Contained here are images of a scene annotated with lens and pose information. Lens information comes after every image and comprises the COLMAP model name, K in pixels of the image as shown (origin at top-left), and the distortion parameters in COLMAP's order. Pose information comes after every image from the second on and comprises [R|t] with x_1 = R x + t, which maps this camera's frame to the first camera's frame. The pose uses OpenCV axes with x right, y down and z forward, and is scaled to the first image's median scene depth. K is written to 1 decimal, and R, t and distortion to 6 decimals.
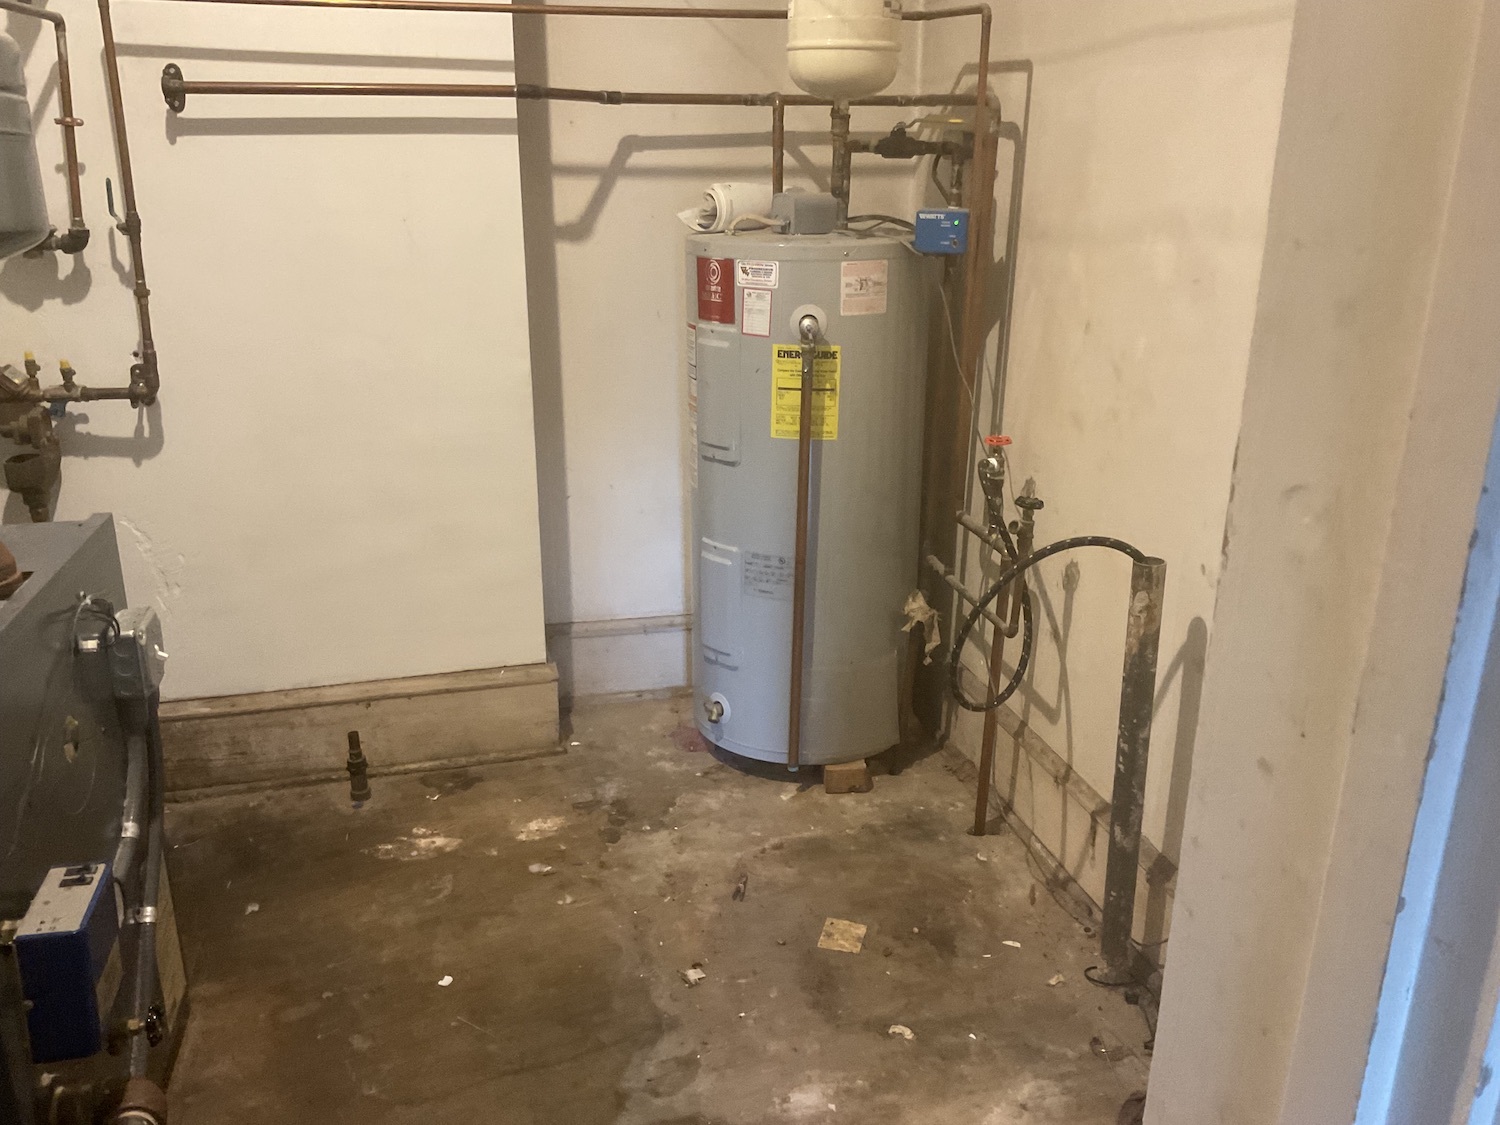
lens RADIAL K [[1231.2, 0, 769.3], [0, 1231.2, 557.9], [0, 0, 1]] dist [0.089855, -0.189760]
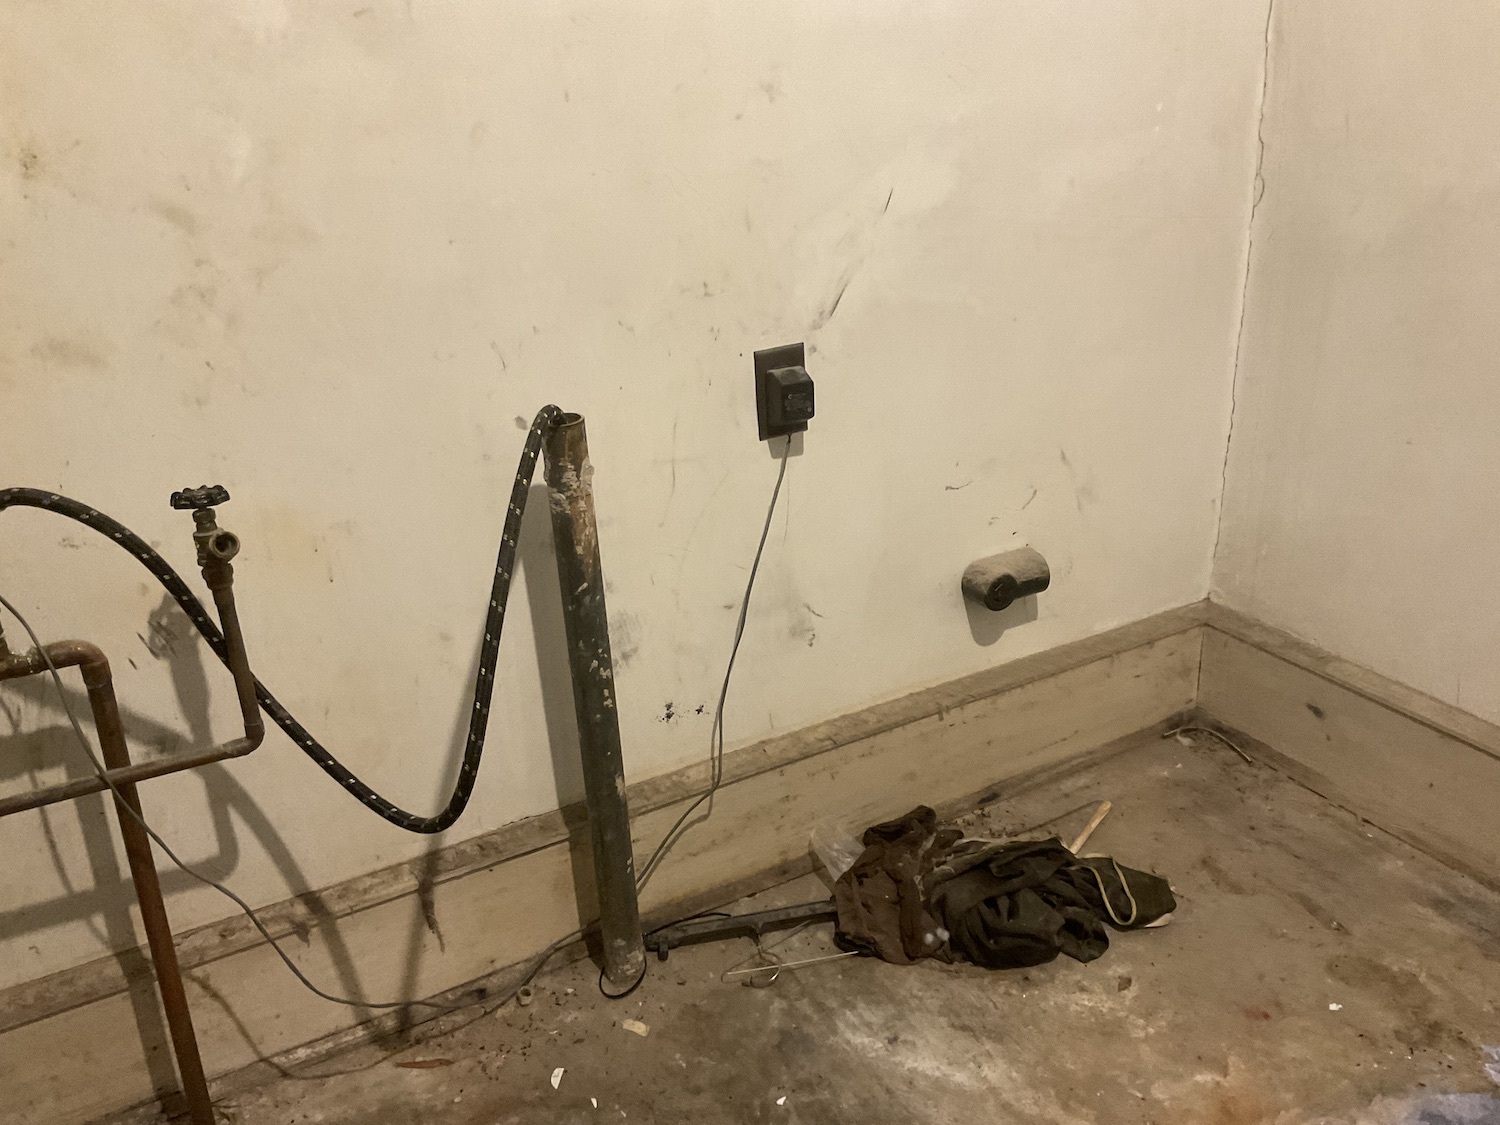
lens RADIAL K [[1242.7, 0, 755.1], [0, 1242.7, 553.7], [0, 0, 1]] dist [0.094028, -0.187250]
pose [[-0.243370, -0.369297, 0.896878, -0.298548], [0.344588, 0.831438, 0.435856, -0.160453], [-0.906659, 0.415128, -0.075092, 0.771802]]
